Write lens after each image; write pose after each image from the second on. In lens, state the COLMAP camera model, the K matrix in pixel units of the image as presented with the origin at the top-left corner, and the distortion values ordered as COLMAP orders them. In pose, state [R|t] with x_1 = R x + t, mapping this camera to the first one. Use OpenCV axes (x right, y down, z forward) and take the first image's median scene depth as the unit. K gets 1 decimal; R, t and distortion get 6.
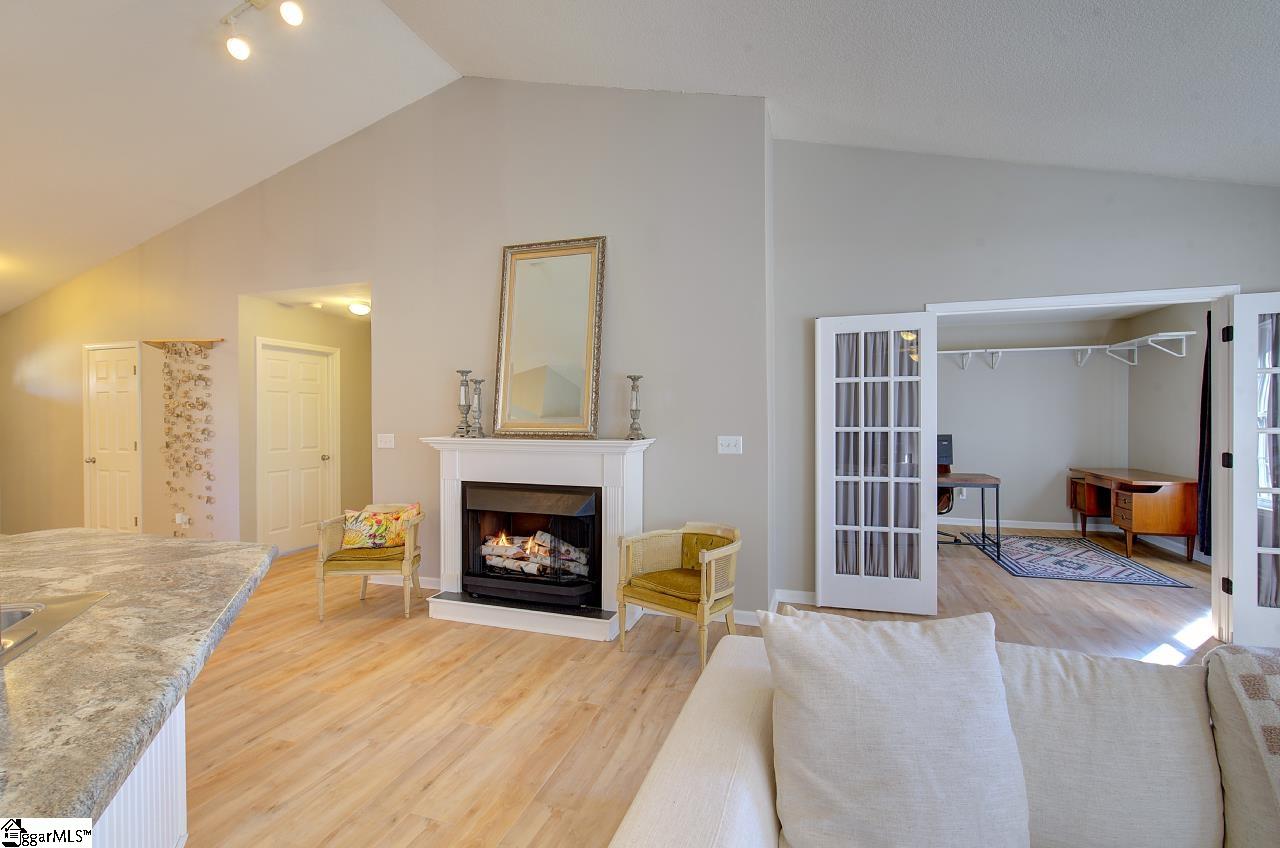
lens RADIAL K [[547.4, 0, 638.9], [0, 547.4, 425.8], [0, 0, 1]] dist [0.003900, -0.000759]
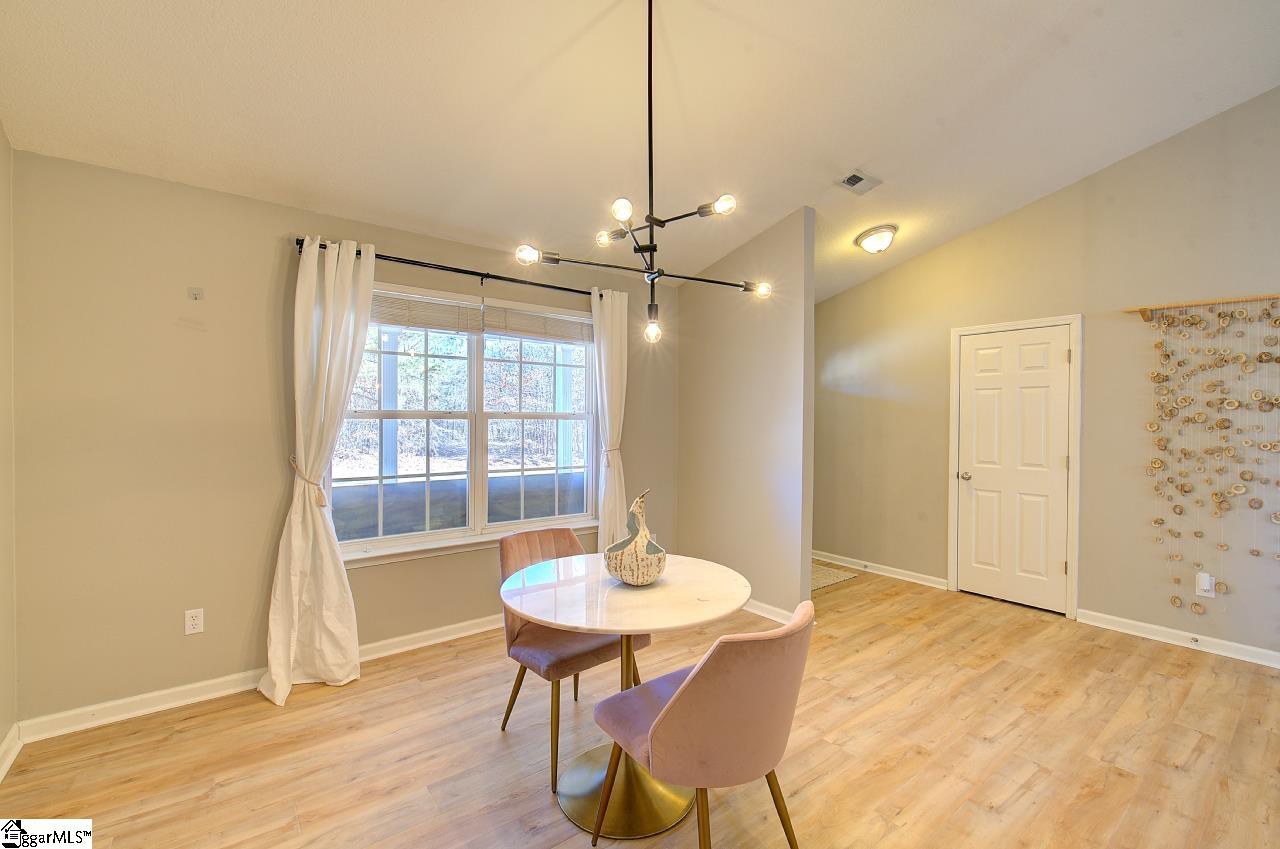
lens RADIAL K [[547.4, 0, 630.7], [0, 547.4, 427.9], [0, 0, 1]] dist [0.003900, -0.000759]
pose [[0.828213, 0.009570, -0.560332, -1.349581], [-0.009337, 0.999951, 0.003278, -0.007463], [0.560336, 0.002517, 0.828261, 0.125409]]
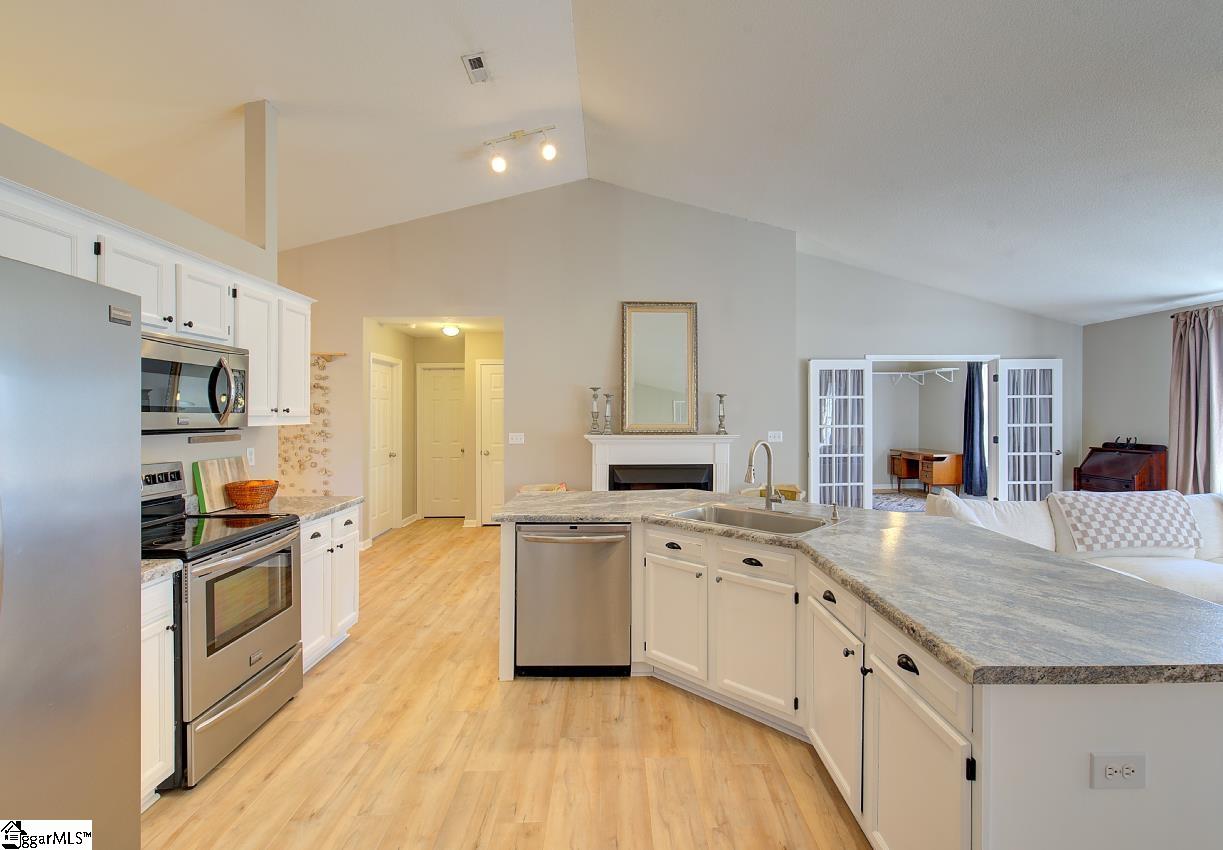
lens RADIAL K [[553.9, 0, 628.2], [0, 553.9, 417.3], [0, 0, 1]] dist [0.001250, 0.001419]
pose [[0.939826, -0.004691, 0.341622, -0.757327], [0.007533, 0.999947, -0.006993, -0.013501], [-0.341571, 0.009146, 0.939811, -0.388649]]
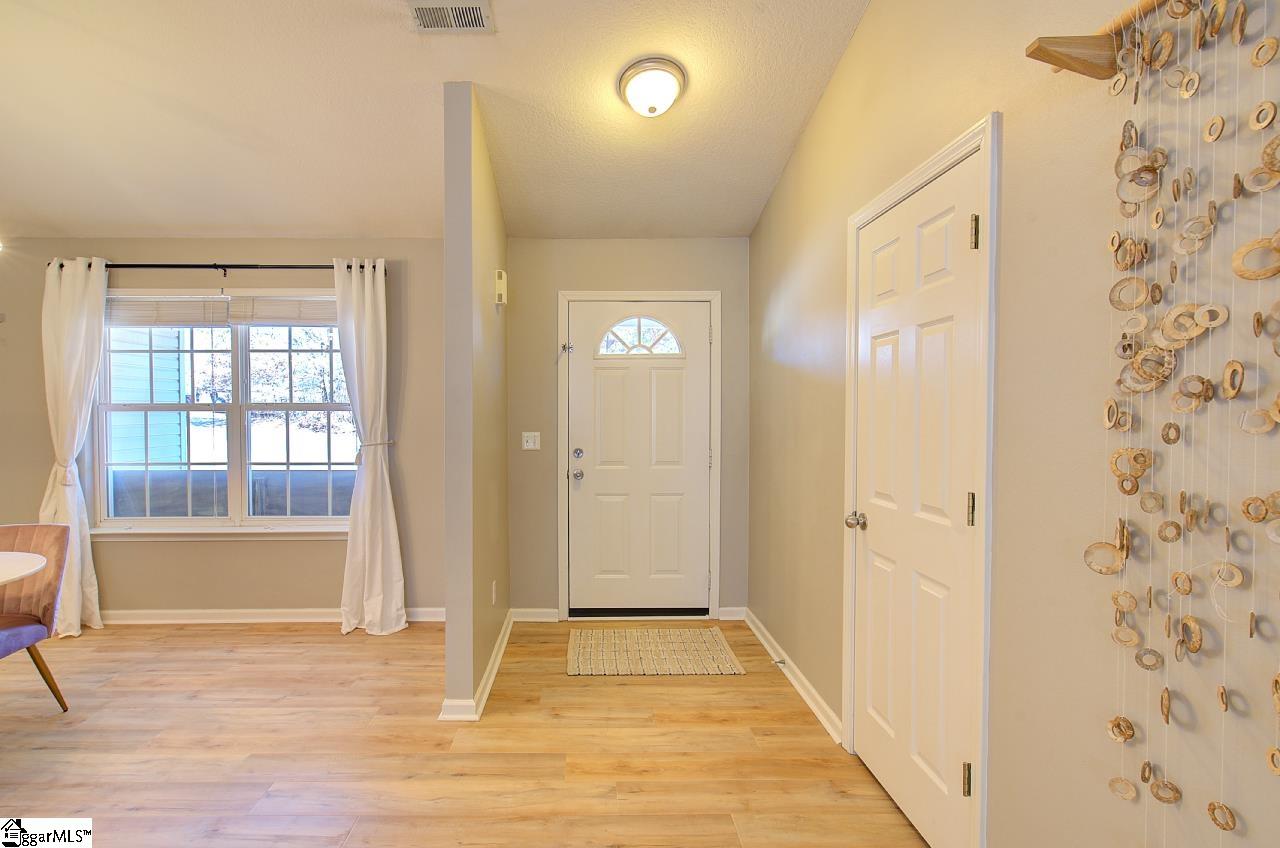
lens RADIAL K [[585.8, 0, 593.7], [0, 585.8, 427.1], [0, 0, 1]] dist [0.000740, -0.000004]
pose [[0.317719, 0.018176, -0.948011, -0.954736], [-0.009185, 0.999828, 0.016091, -0.010658], [0.948140, 0.003595, 0.317832, 0.992595]]
